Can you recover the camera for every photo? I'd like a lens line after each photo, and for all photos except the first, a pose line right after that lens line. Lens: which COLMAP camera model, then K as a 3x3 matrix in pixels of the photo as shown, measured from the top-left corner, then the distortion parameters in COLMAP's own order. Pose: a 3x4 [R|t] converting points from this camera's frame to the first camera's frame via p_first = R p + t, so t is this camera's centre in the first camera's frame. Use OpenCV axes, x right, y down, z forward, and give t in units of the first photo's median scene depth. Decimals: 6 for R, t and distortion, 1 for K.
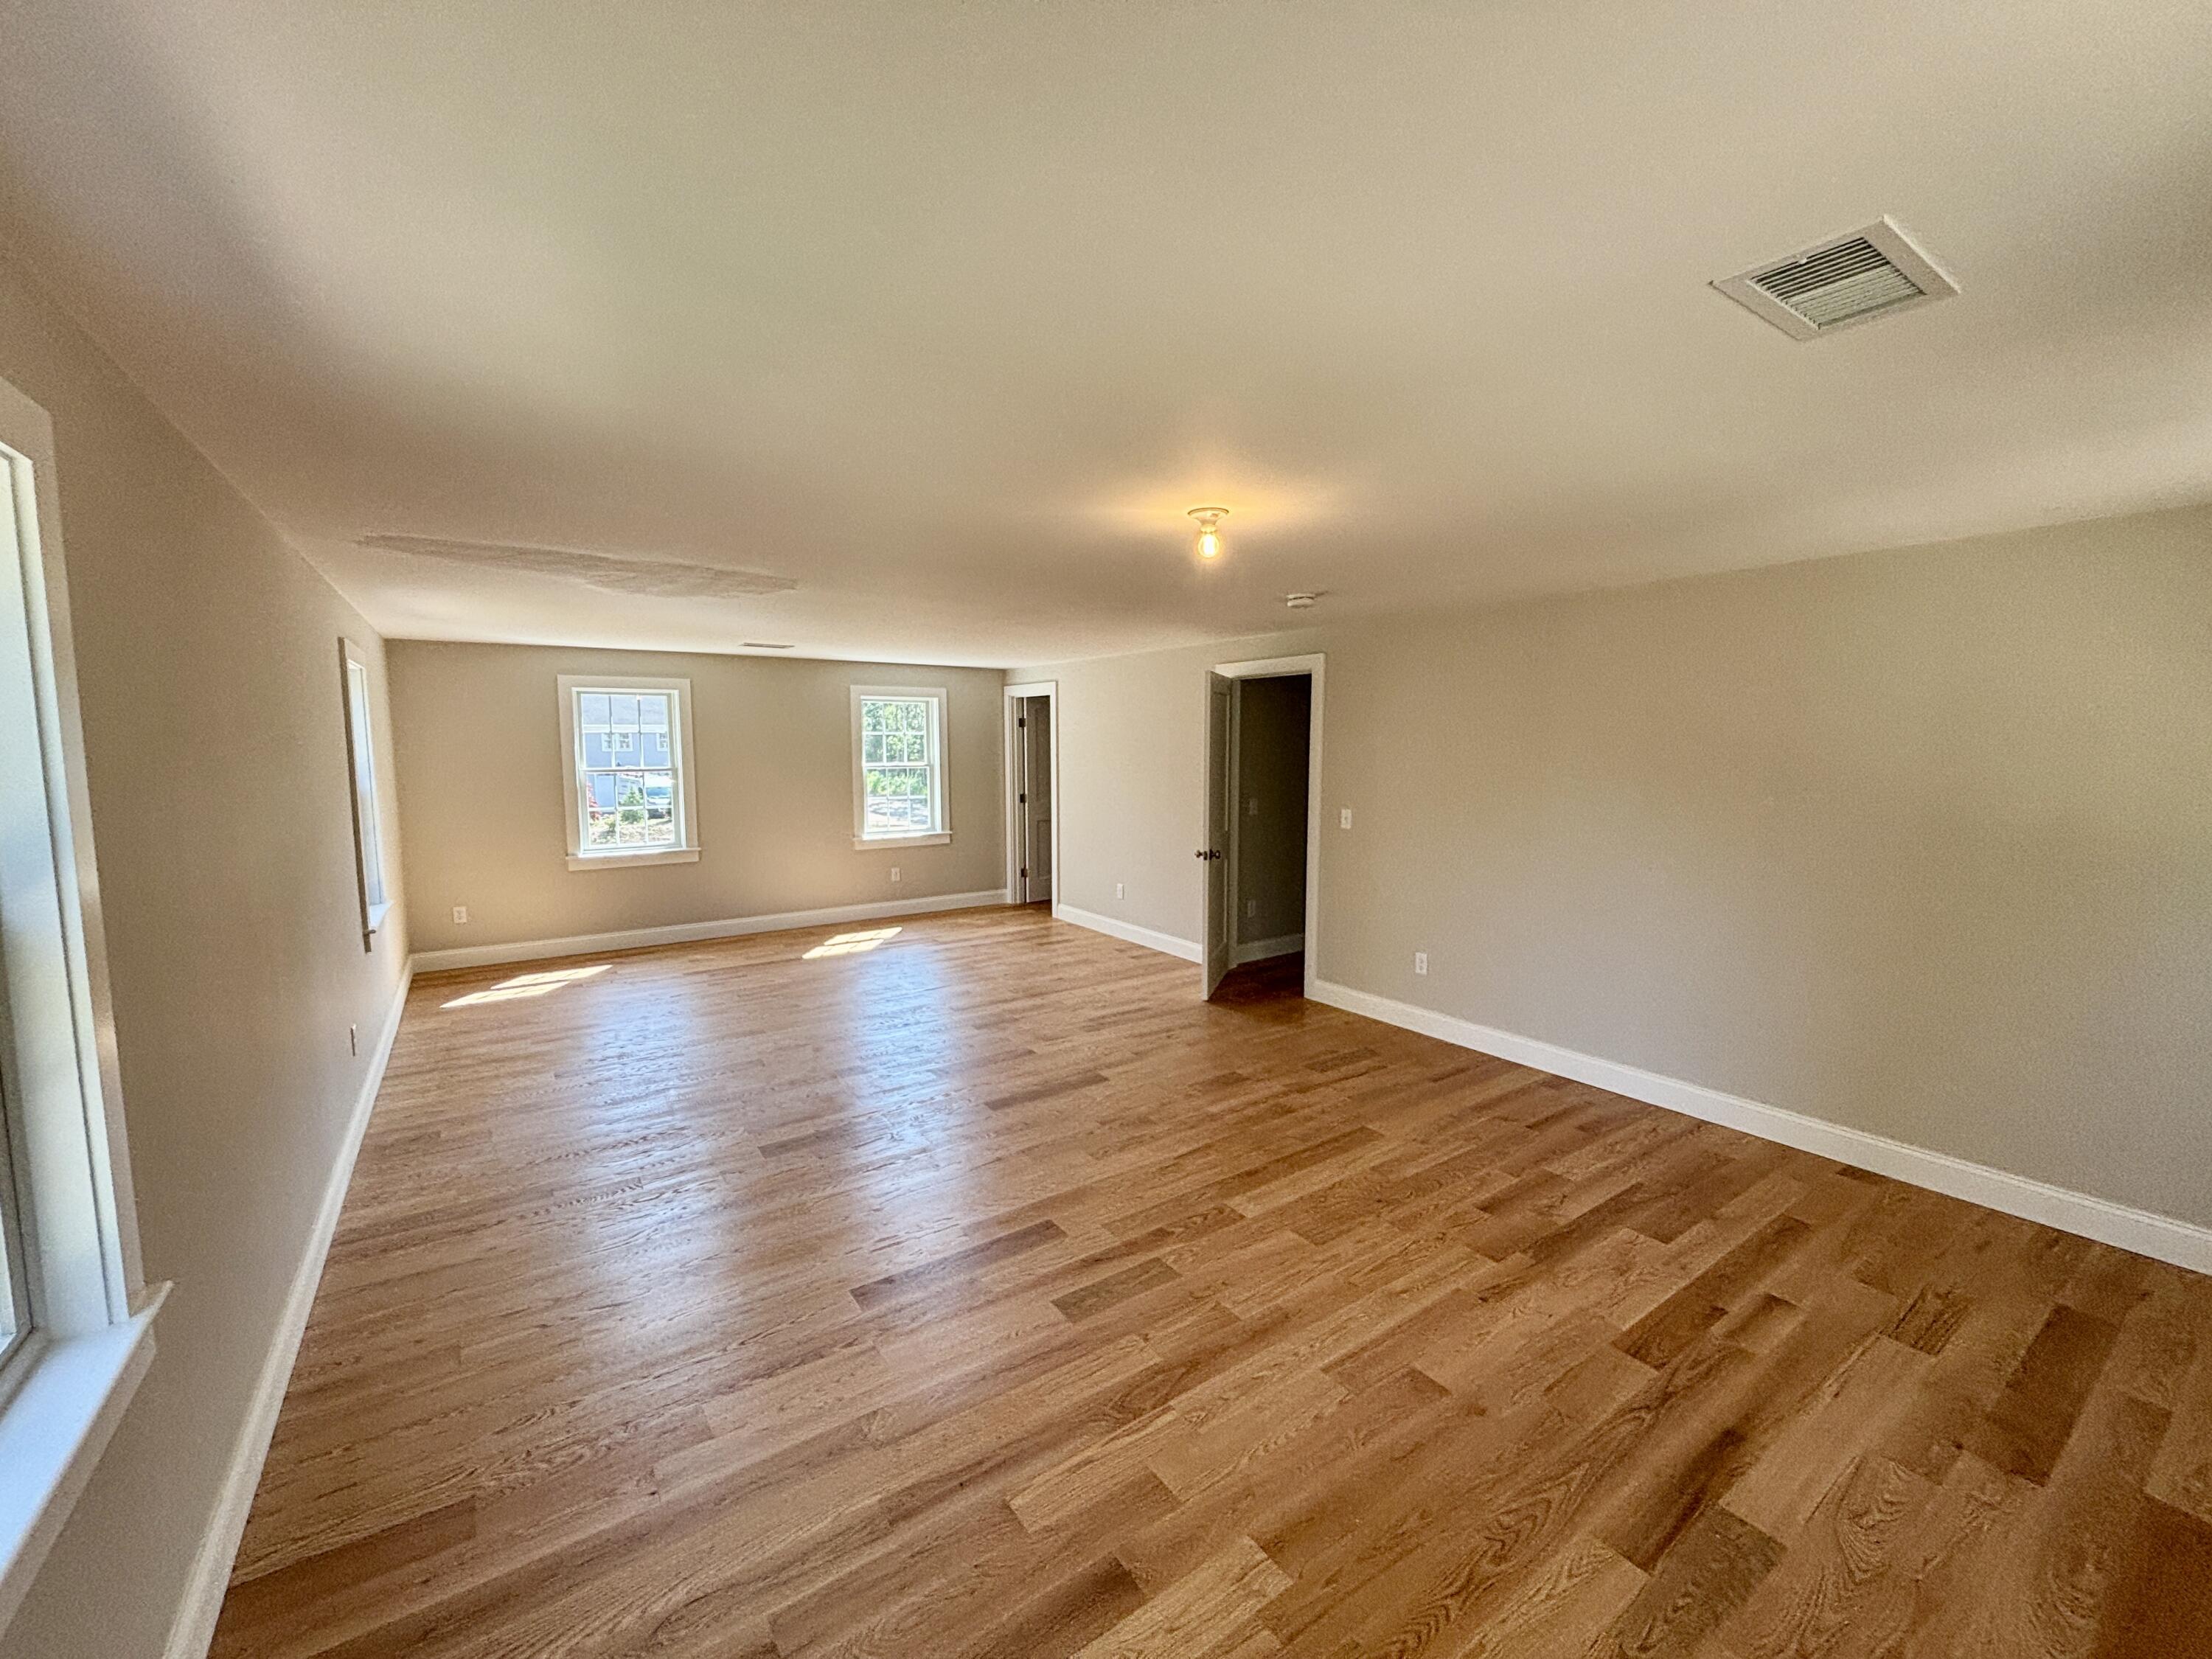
lens RADIAL K [[872.9, 0, 1064.1], [0, 872.9, 822.5], [0, 0, 1]] dist [-0.026889, 0.000014]
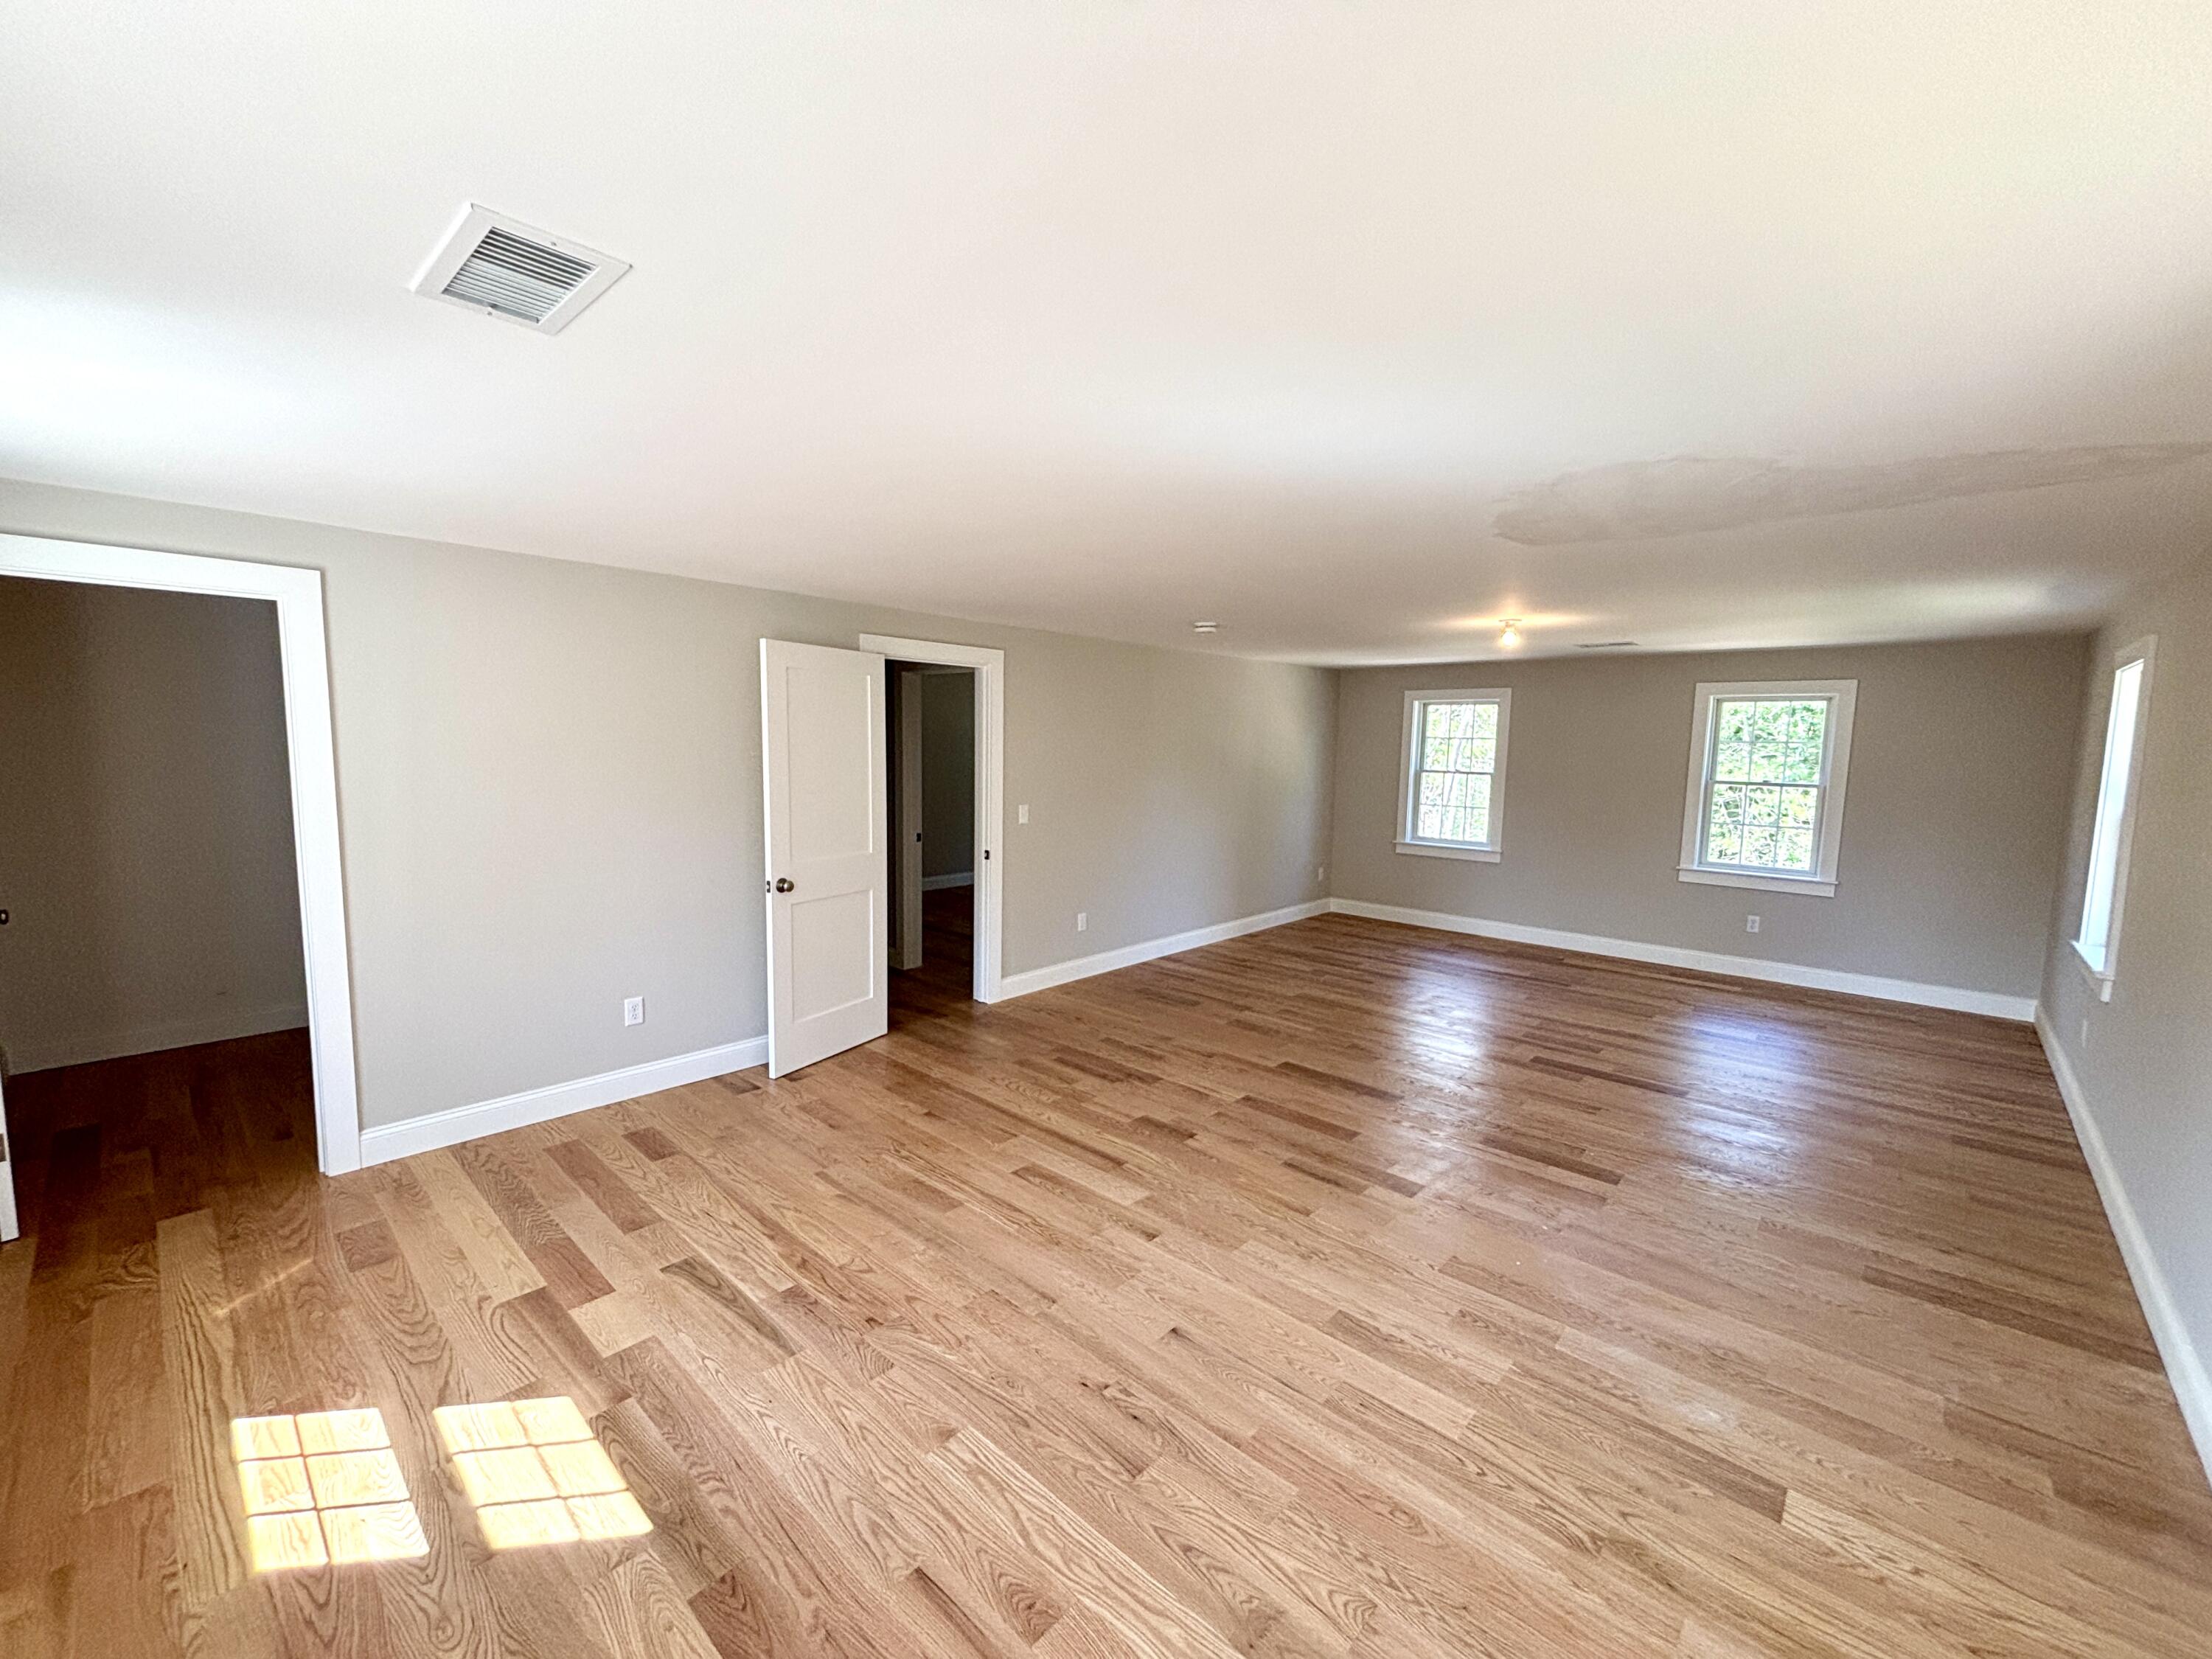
lens RADIAL K [[906.8, 0, 1106.6], [0, 906.8, 832.9], [0, 0, 1]] dist [0.010438, 0.000208]
pose [[-0.244269, -0.114680, 0.962903, -0.963361], [0.068623, 0.988449, 0.135131, -0.156269], [-0.967276, 0.099086, -0.233577, 1.476574]]
